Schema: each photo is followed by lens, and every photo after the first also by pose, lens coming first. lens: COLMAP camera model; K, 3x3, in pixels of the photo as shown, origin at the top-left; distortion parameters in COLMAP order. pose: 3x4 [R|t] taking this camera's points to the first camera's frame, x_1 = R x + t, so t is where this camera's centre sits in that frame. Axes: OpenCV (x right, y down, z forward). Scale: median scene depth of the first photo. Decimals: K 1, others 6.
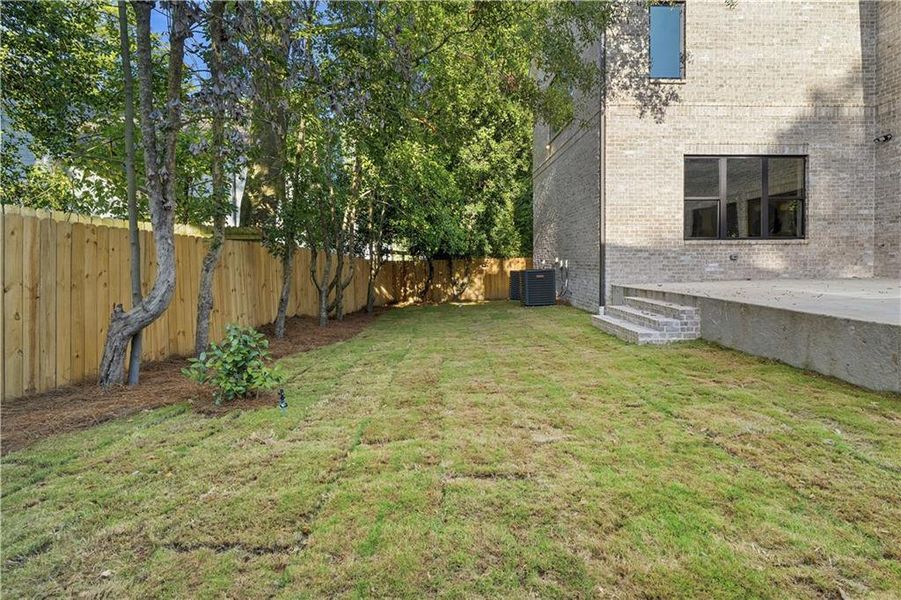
lens RADIAL K [[403.4, 0, 458.5], [0, 403.4, 262.3], [0, 0, 1]] dist [-0.006511, 0.003088]
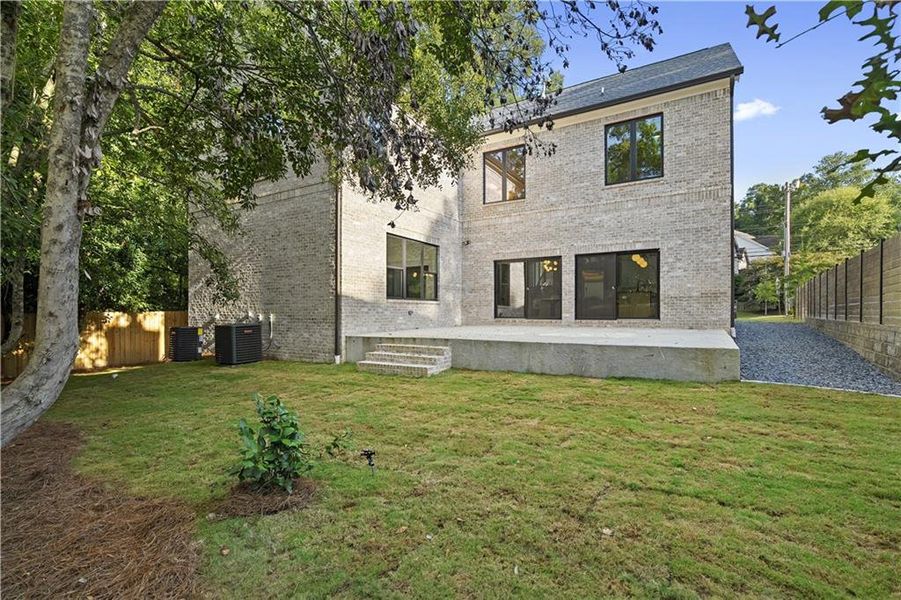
lens RADIAL K [[403.4, 0, 440.0], [0, 403.4, 317.8], [0, 0, 1]] dist [-0.006511, 0.003088]
pose [[0.582935, -0.003961, 0.812509, -0.387044], [0.004673, 0.999988, 0.001523, 0.003787], [-0.812506, 0.002909, 0.582946, 0.106998]]
